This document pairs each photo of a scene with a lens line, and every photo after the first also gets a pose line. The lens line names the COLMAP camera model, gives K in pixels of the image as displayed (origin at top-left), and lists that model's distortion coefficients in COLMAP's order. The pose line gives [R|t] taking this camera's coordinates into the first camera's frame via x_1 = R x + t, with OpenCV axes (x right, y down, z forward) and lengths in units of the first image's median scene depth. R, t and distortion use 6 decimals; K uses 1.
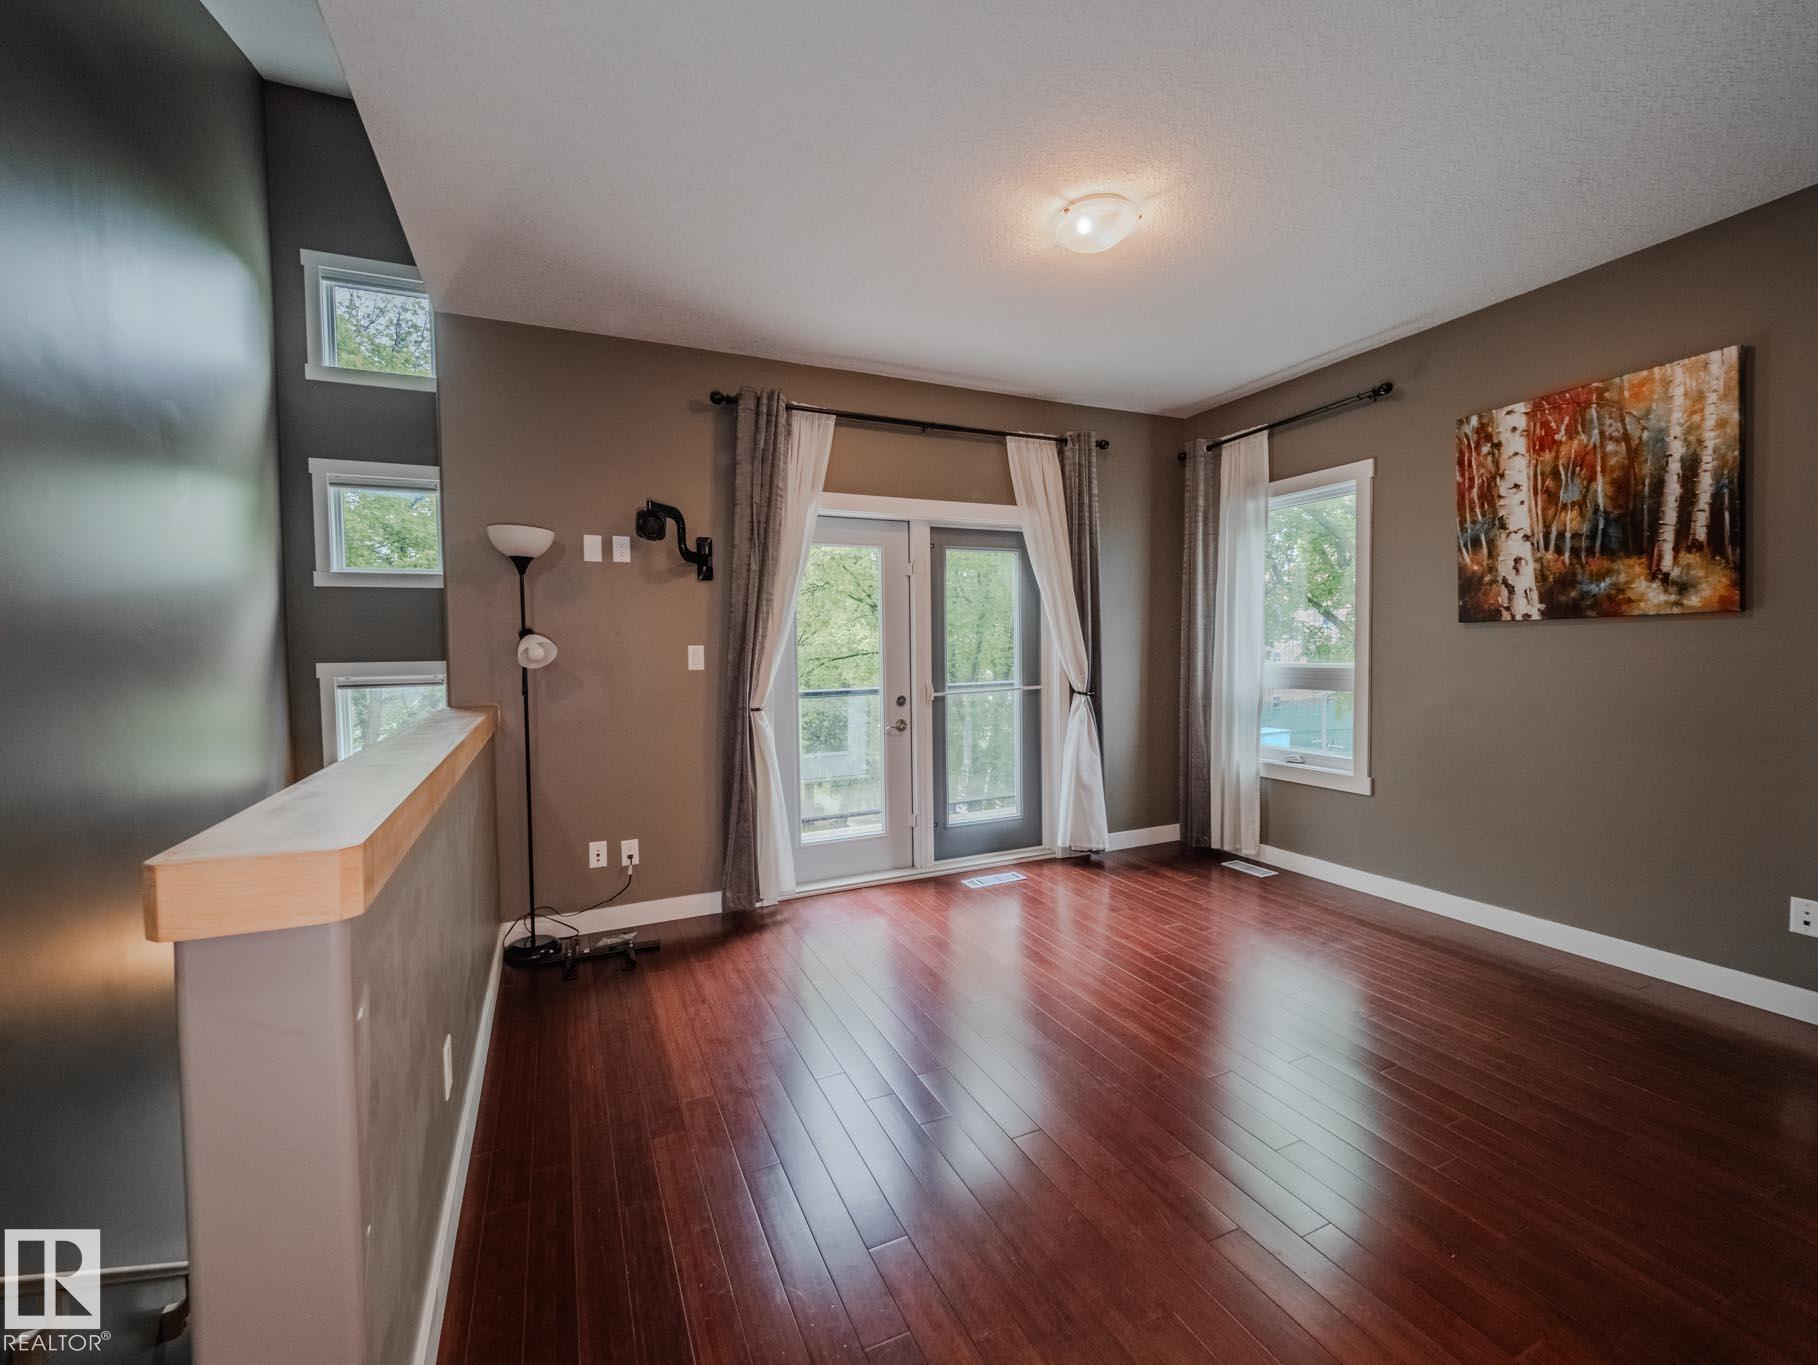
lens RADIAL K [[758.7, 0, 908.3], [0, 758.7, 677.0], [0, 0, 1]] dist [-0.008975, 0.001707]
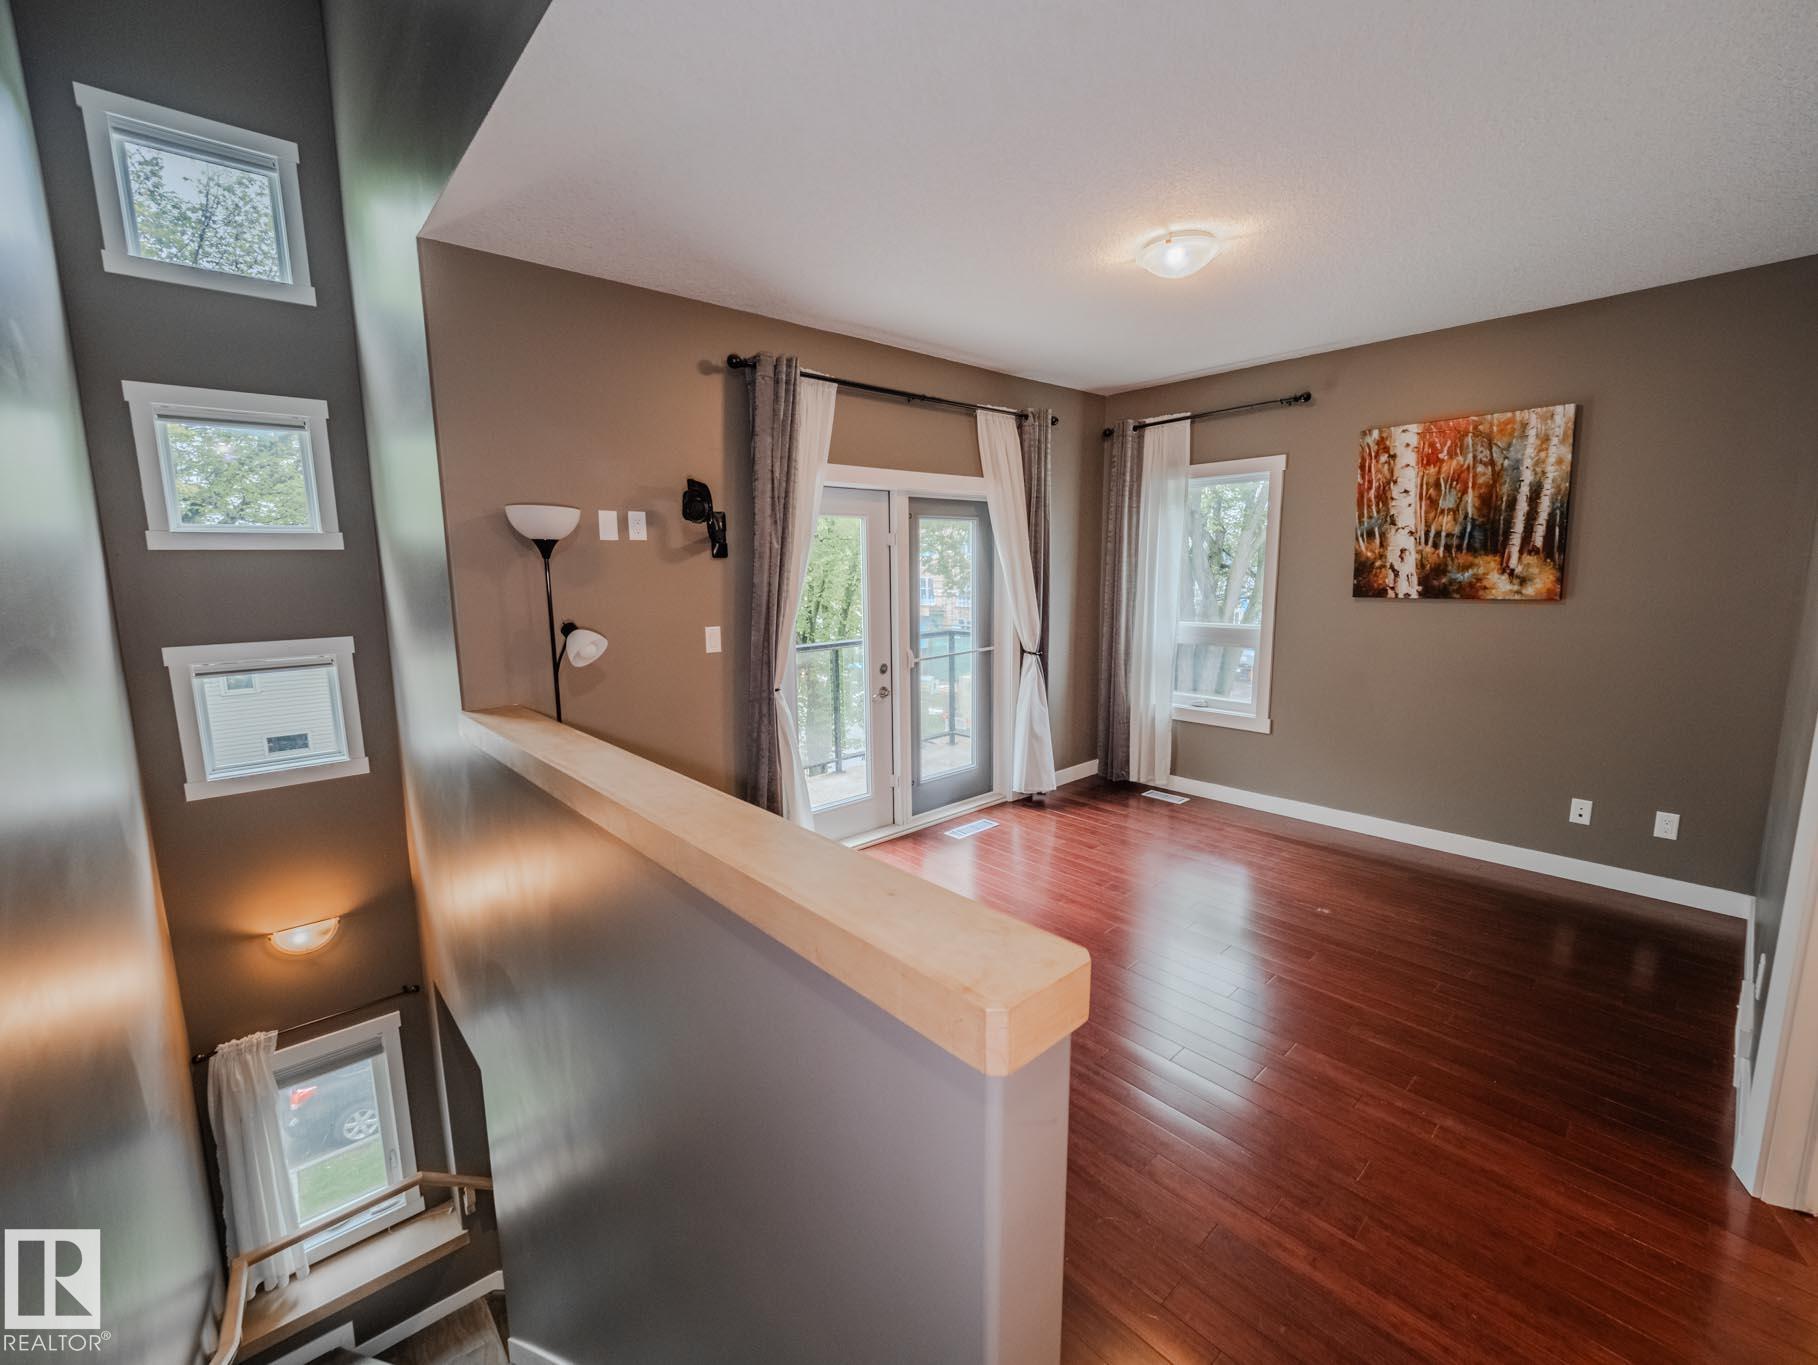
lens RADIAL K [[758.7, 0, 898.4], [0, 758.7, 676.9], [0, 0, 1]] dist [-0.008975, 0.001707]
pose [[0.954868, -0.043361, 0.293850, -0.321431], [0.011553, 0.993960, 0.109130, -0.075769], [-0.296807, -0.100810, 0.949601, 0.015657]]
